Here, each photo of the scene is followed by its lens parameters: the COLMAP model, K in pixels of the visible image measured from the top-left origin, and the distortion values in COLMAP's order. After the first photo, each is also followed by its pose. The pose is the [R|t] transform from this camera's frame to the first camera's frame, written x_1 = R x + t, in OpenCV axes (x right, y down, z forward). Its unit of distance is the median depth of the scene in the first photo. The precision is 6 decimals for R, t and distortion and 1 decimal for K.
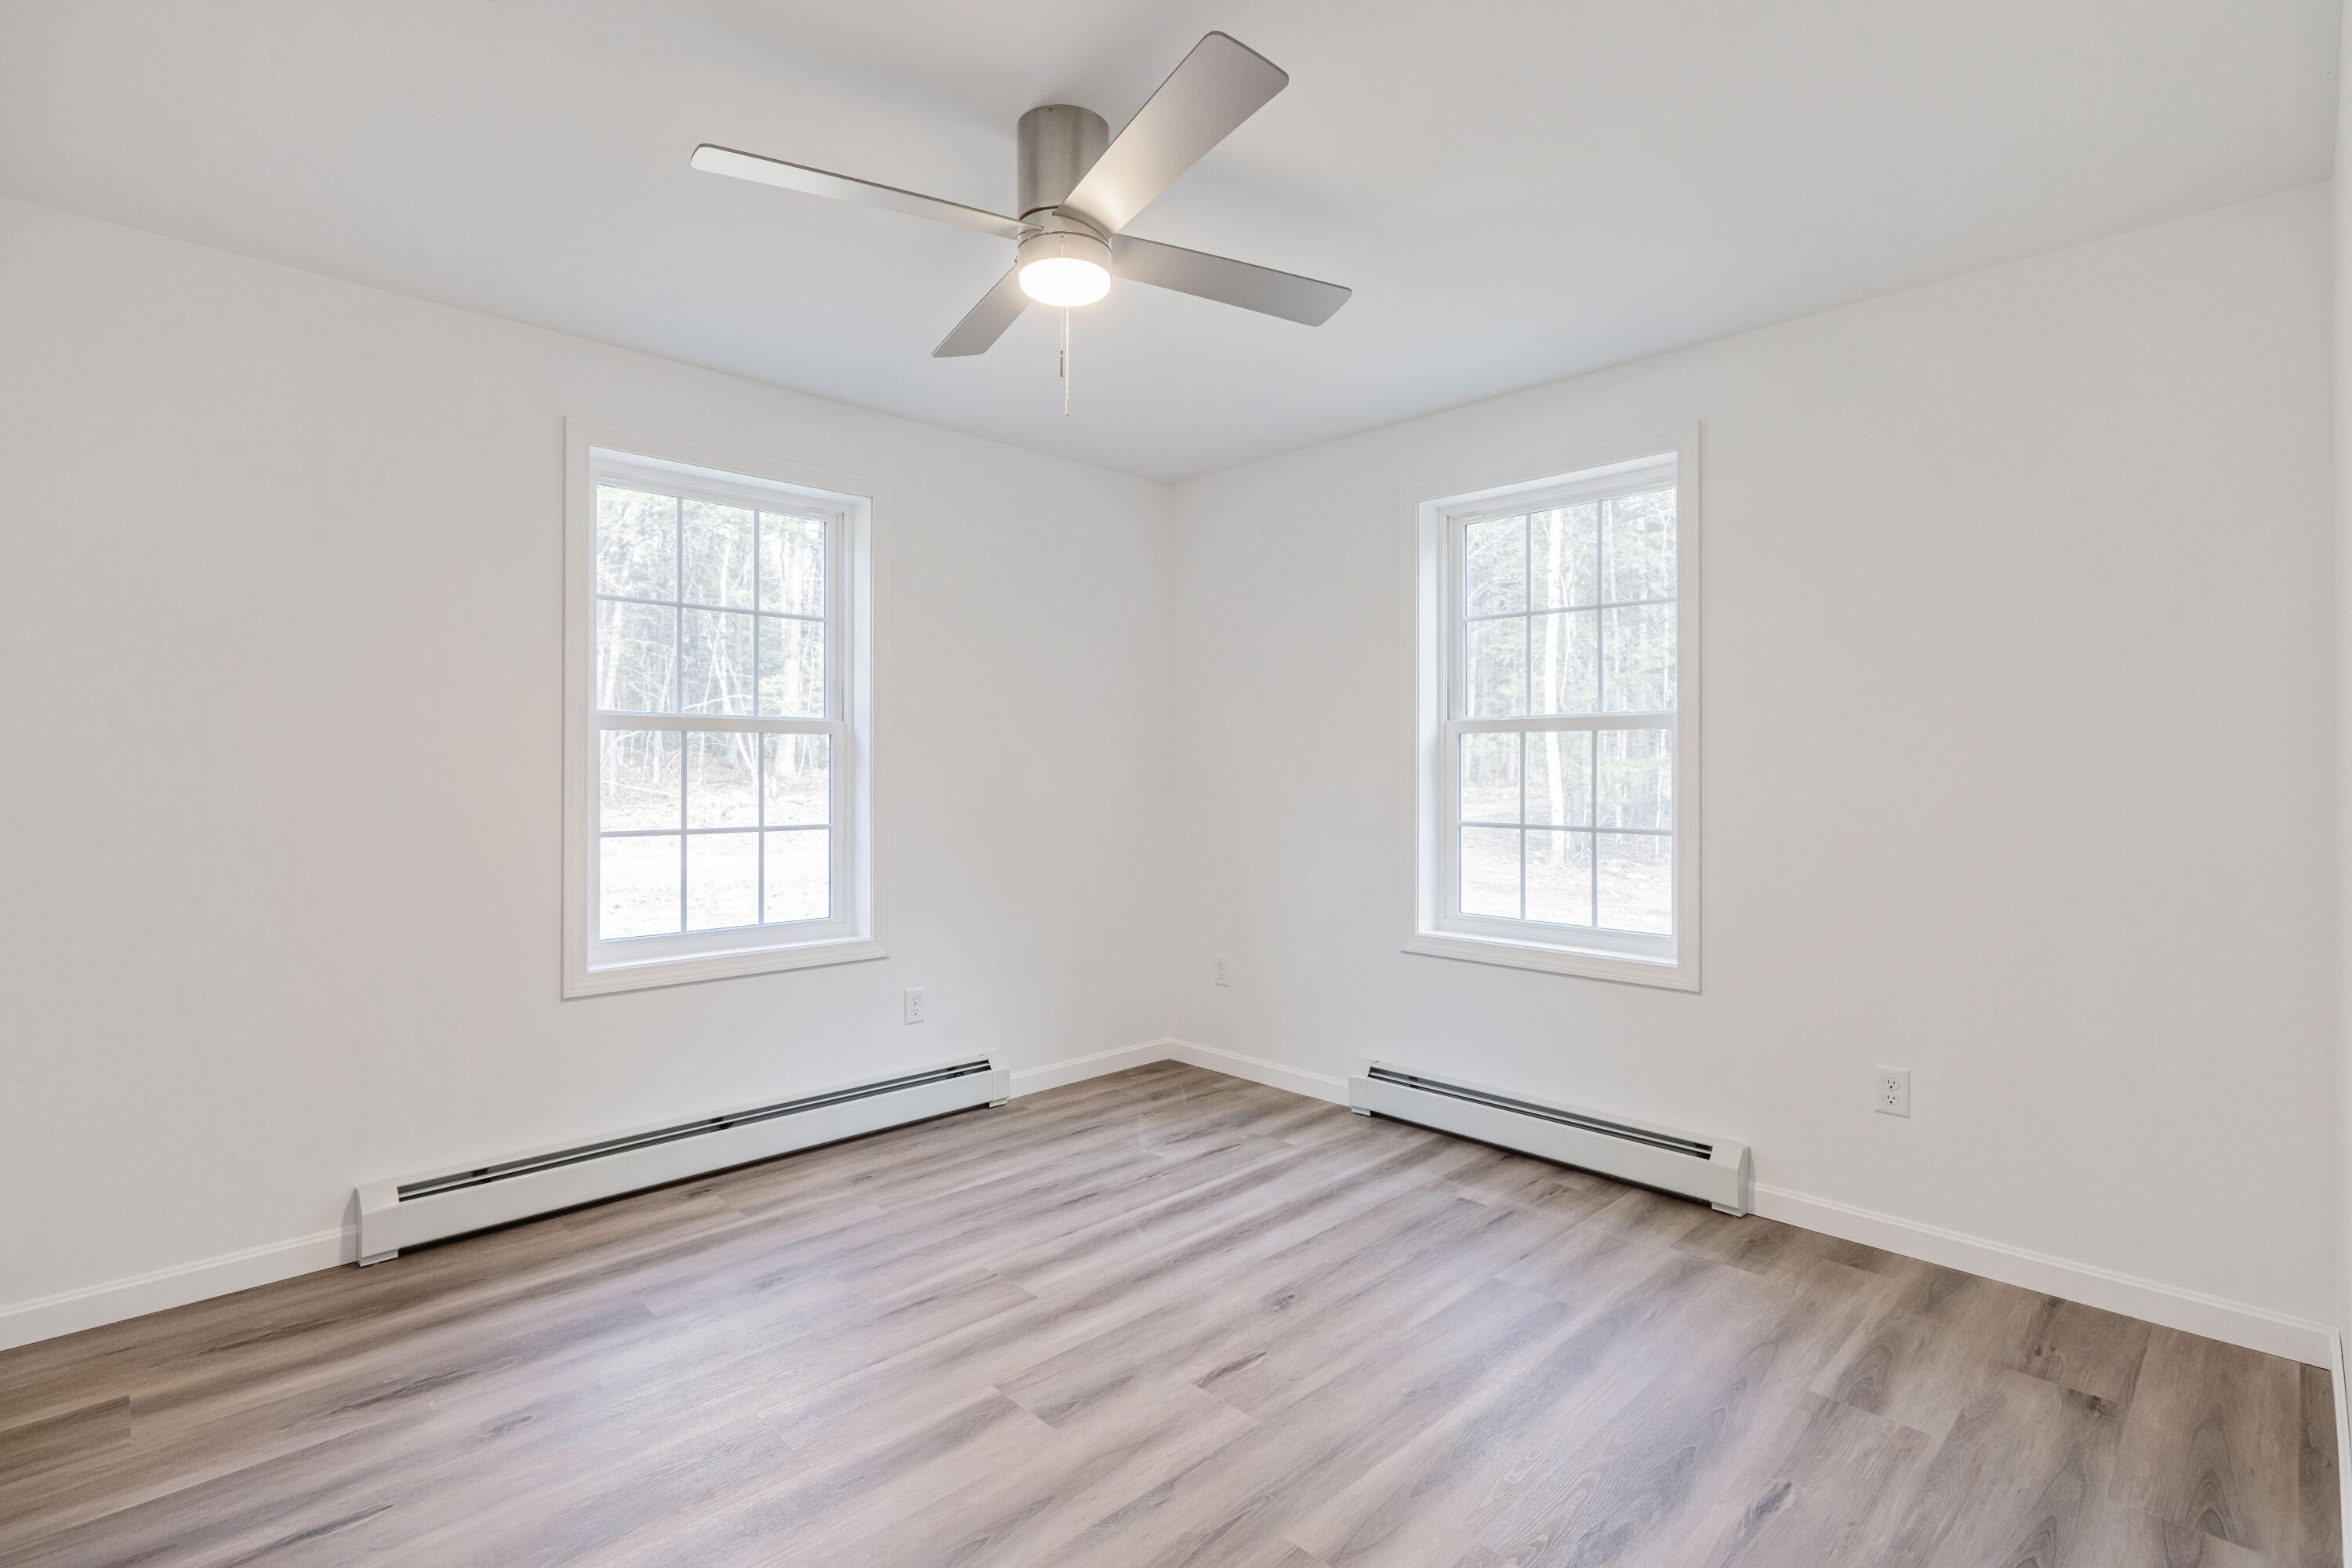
lens RADIAL K [[1104.3, 0, 1177.1], [0, 1104.3, 759.9], [0, 0, 1]] dist [-0.008469, 0.002800]
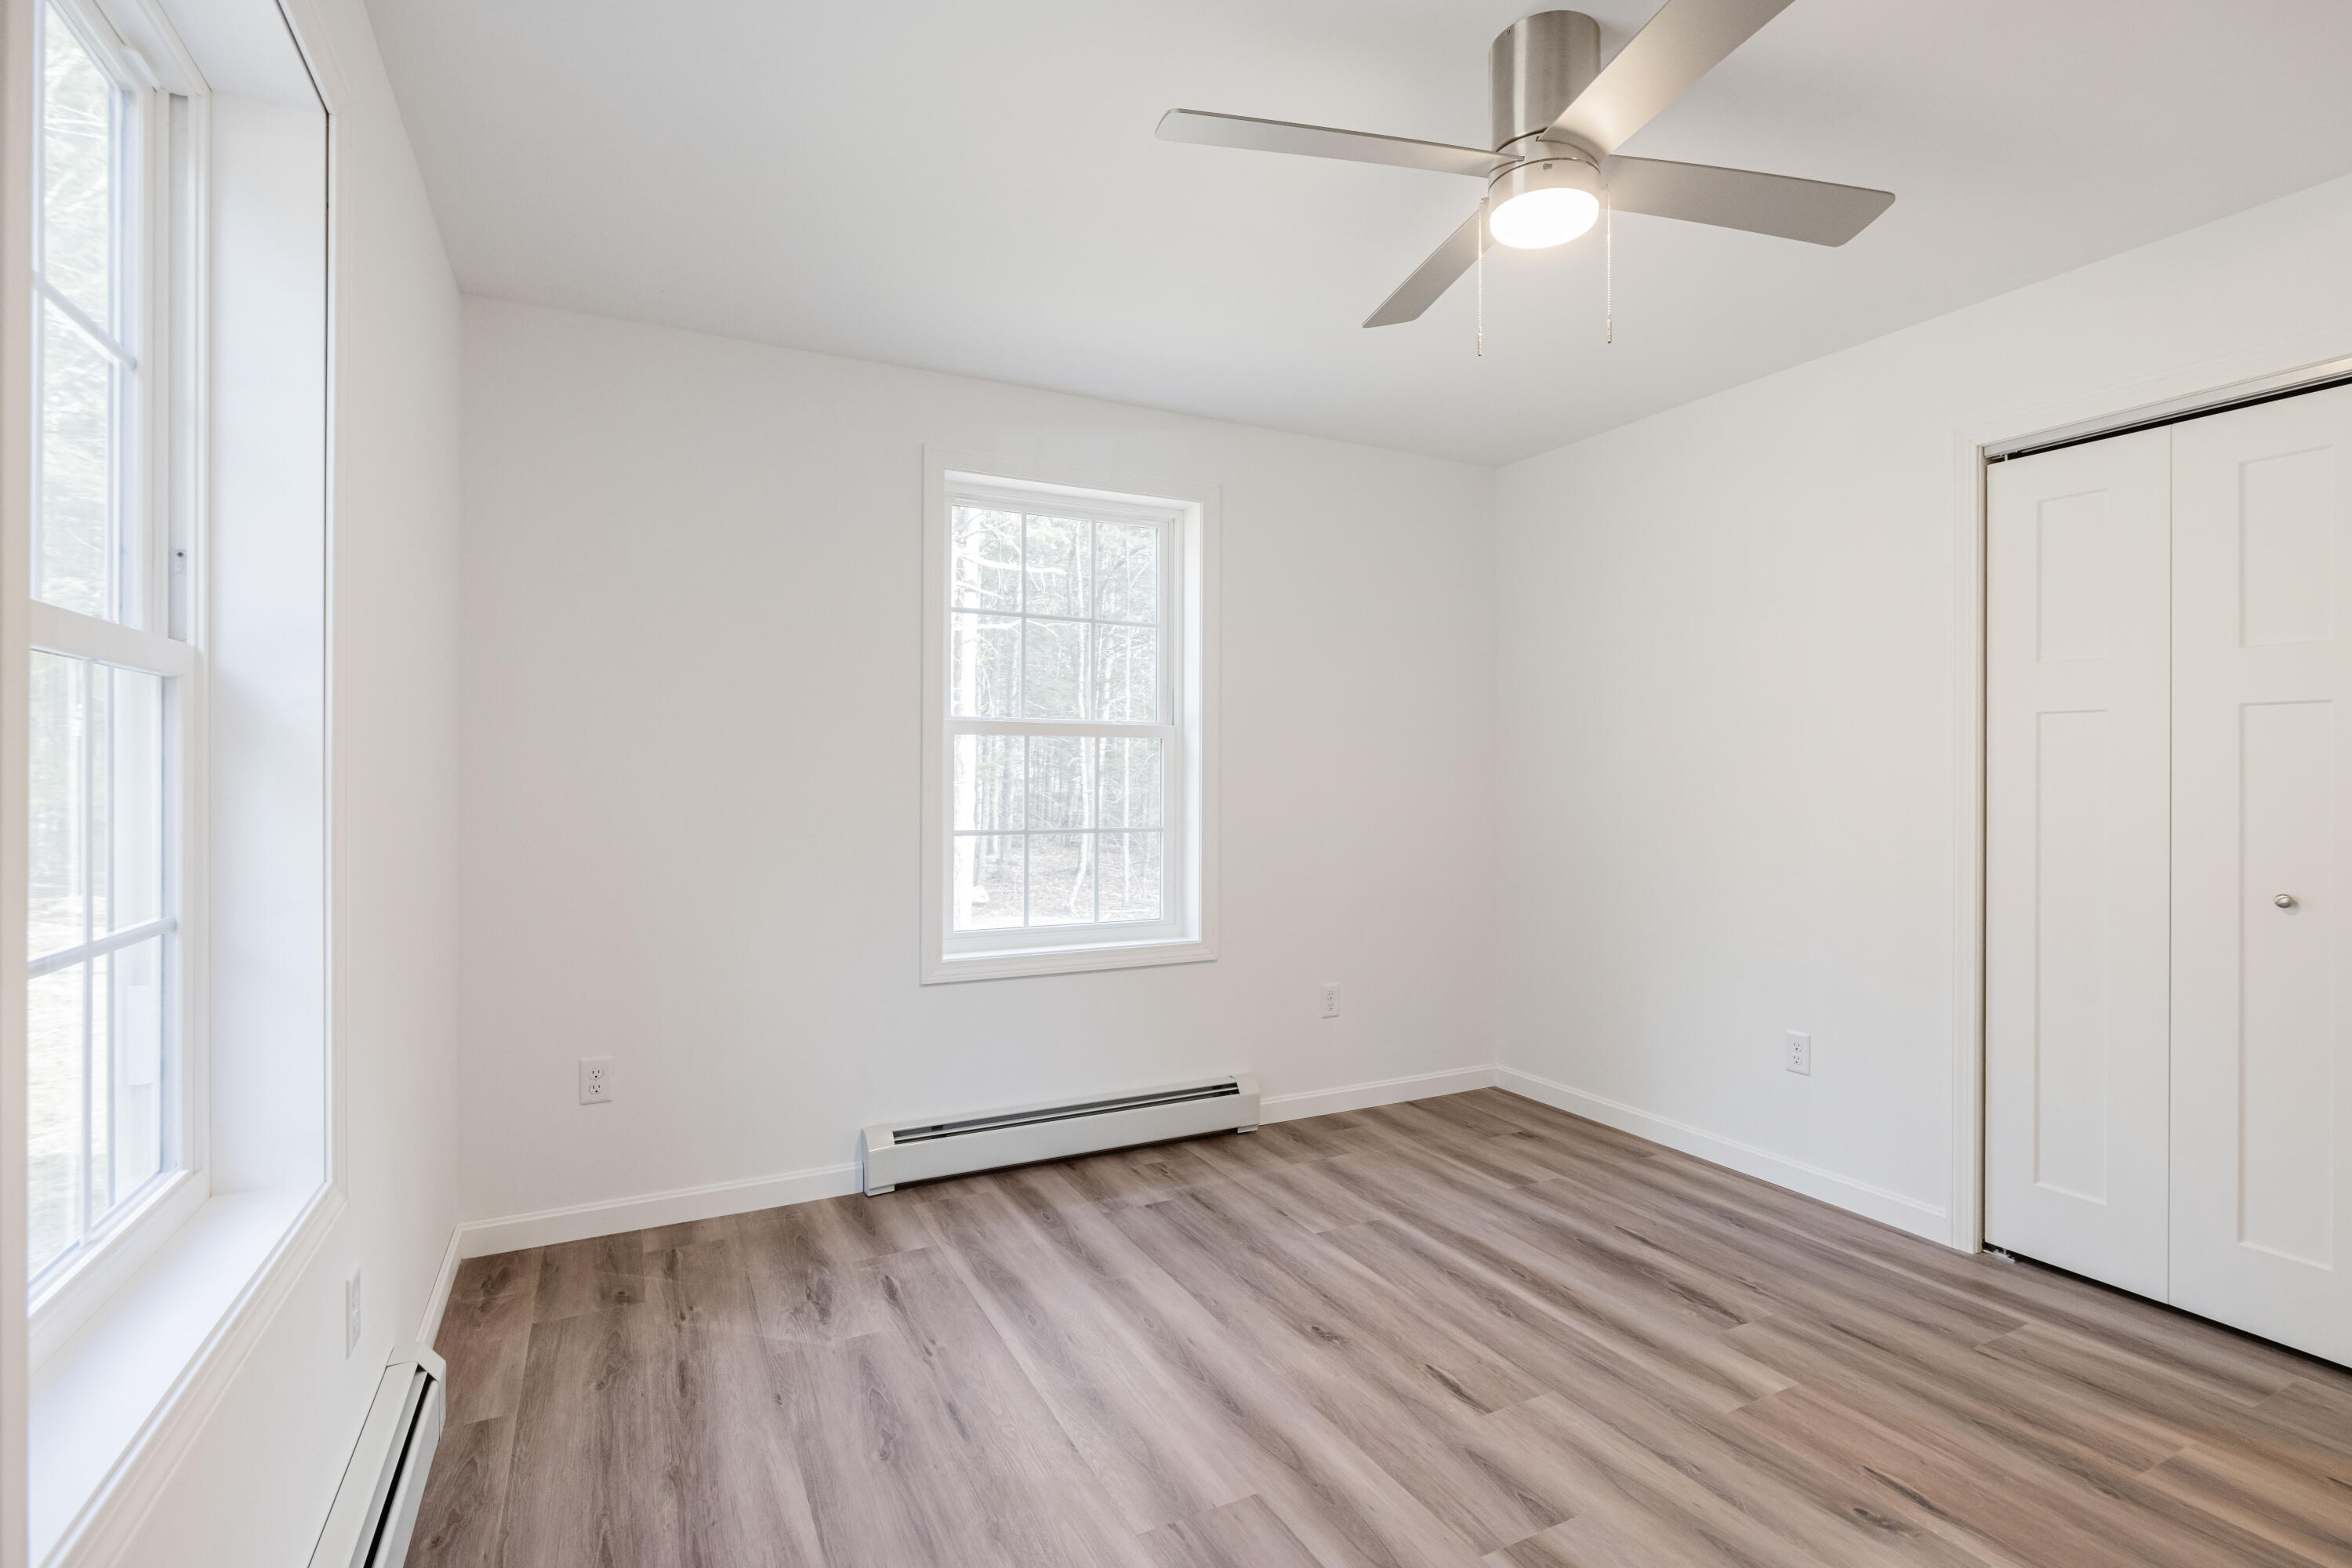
lens RADIAL K [[1104.3, 0, 1181.0], [0, 1104.3, 772.5], [0, 0, 1]] dist [-0.008469, 0.002800]
pose [[0.298043, 0.000737, 0.954552, -0.681056], [-0.008244, 0.999964, 0.001802, 0.005147], [-0.954517, -0.008406, 0.298039, 0.676141]]
